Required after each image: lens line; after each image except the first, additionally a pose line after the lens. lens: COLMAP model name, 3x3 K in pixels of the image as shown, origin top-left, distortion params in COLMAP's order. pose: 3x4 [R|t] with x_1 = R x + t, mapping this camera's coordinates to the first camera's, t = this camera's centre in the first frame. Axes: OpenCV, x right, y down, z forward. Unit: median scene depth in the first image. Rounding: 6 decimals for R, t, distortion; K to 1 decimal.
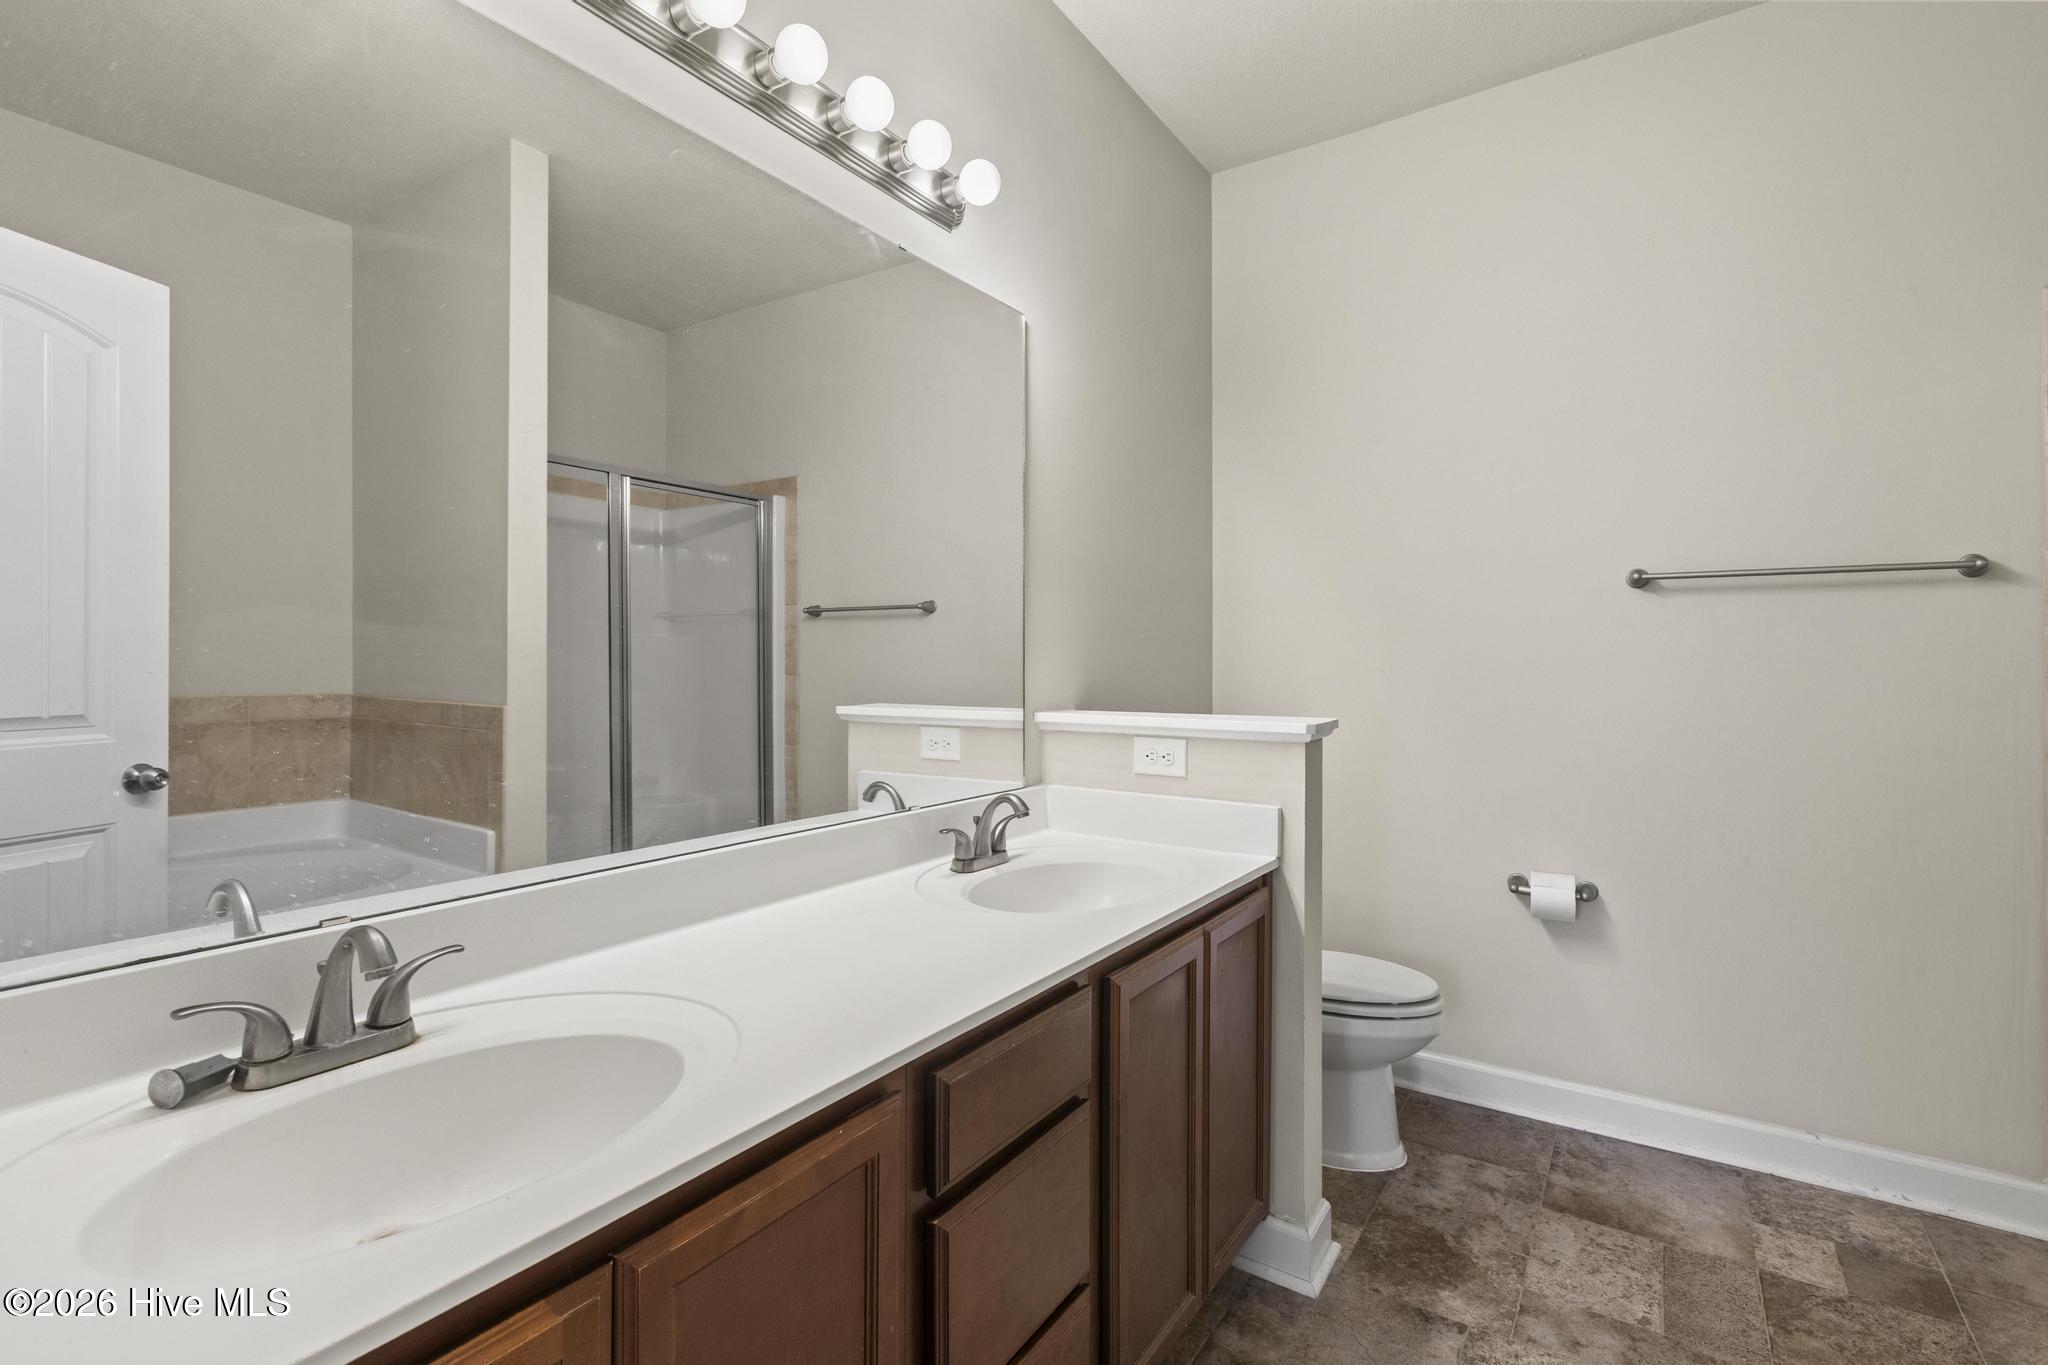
lens RADIAL K [[917.8, 0, 1018.6], [0, 917.8, 683.0], [0, 0, 1]] dist [0.004886, -0.000874]
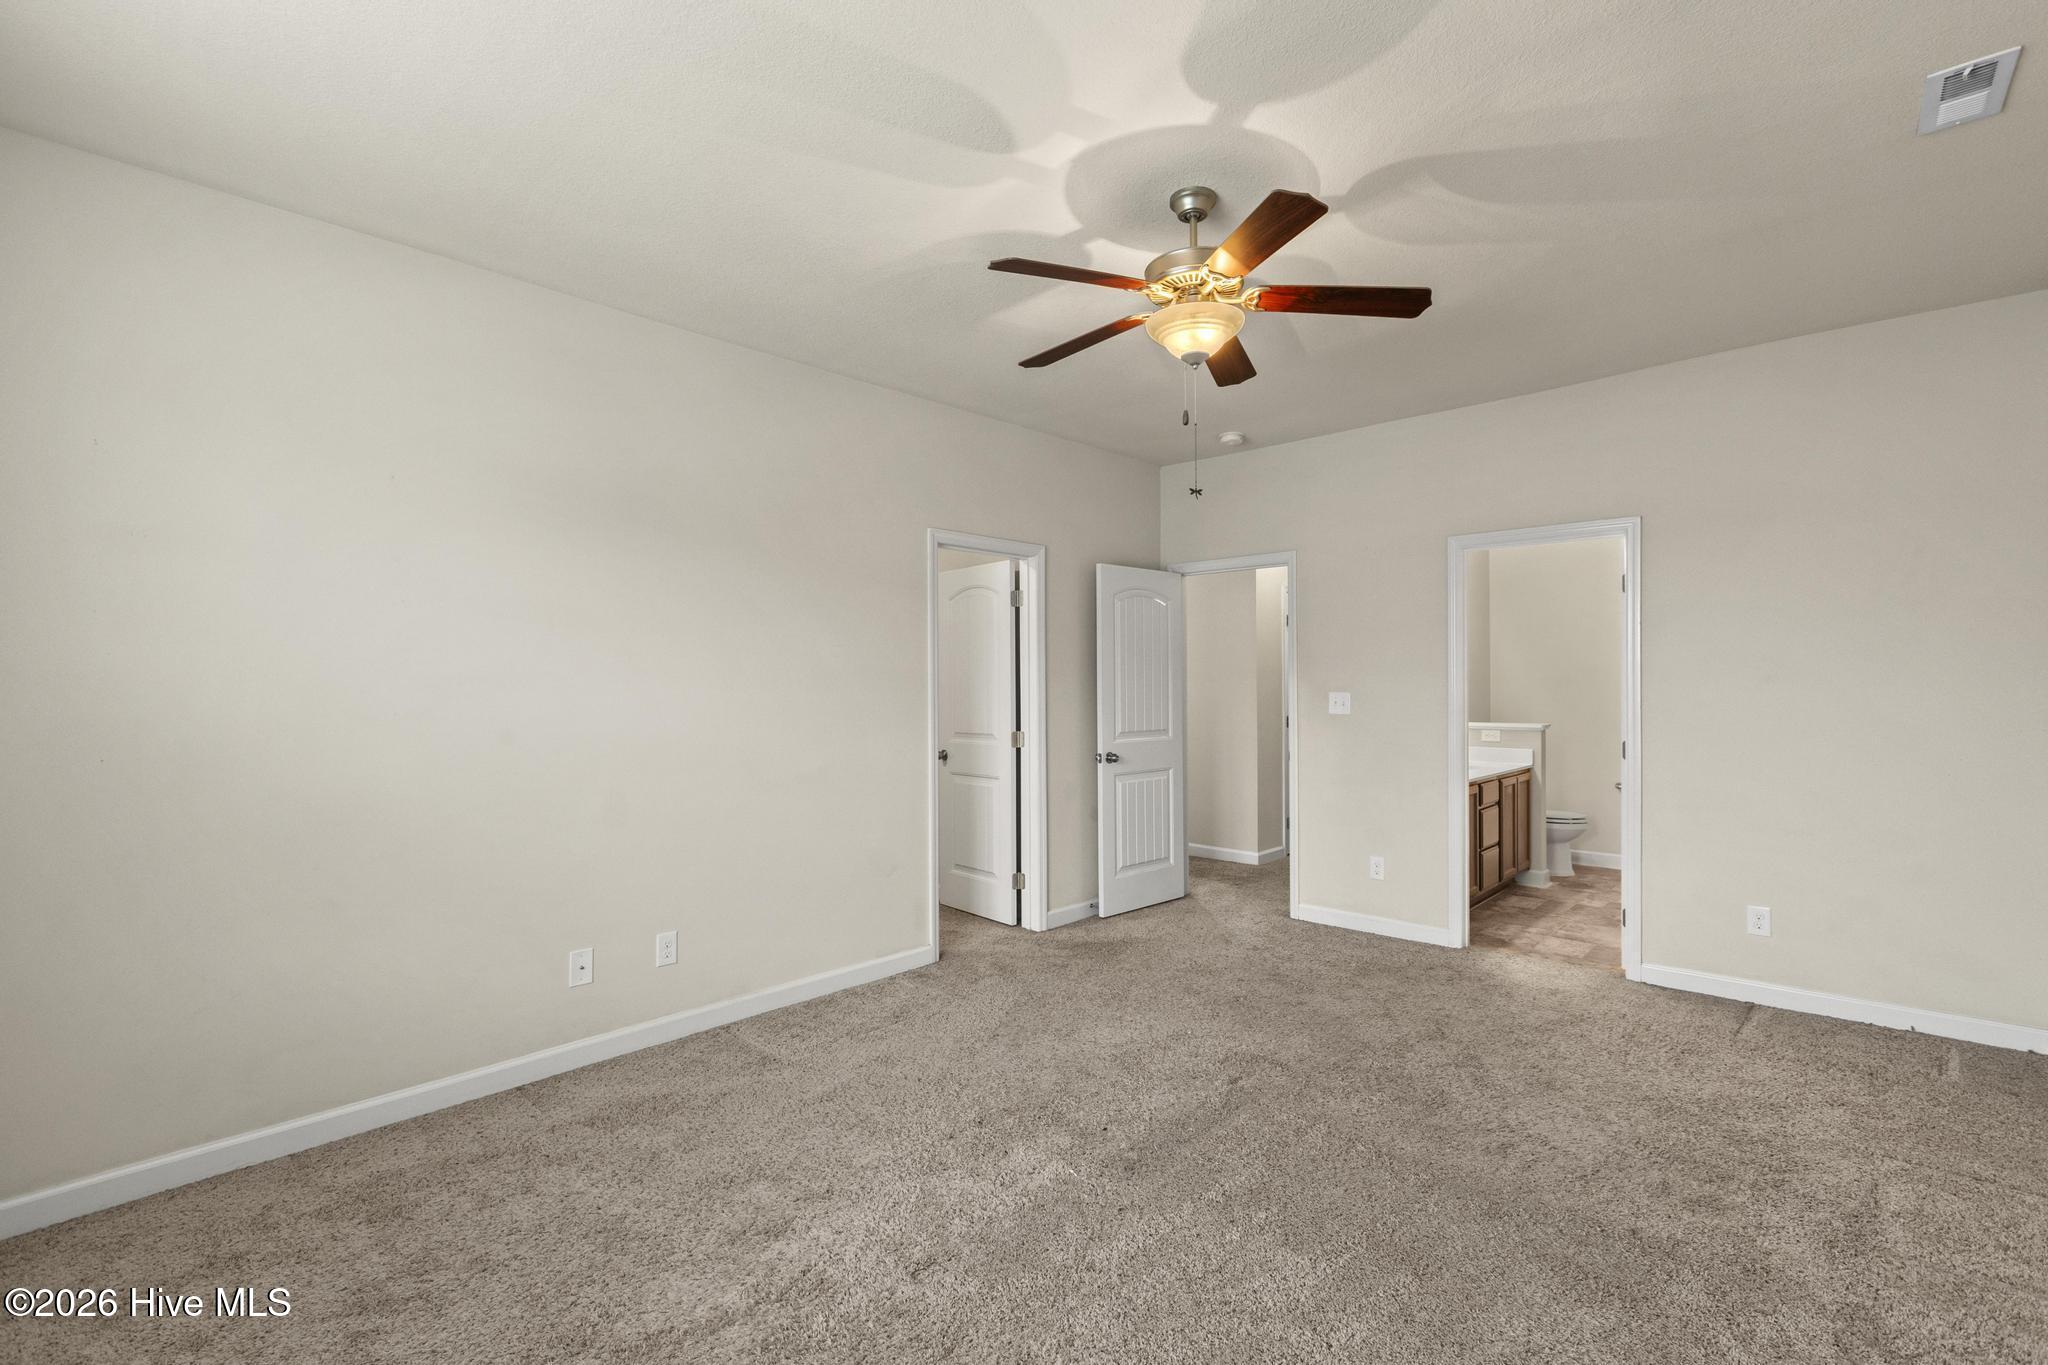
lens RADIAL K [[917.8, 0, 1030.1], [0, 917.8, 684.3], [0, 0, 1]] dist [0.004886, -0.000874]
pose [[0.985906, -0.001948, -0.167292, -0.898792], [0.000696, 0.999971, -0.007544, -0.076015], [0.167301, 0.007322, 0.985879, -2.445457]]
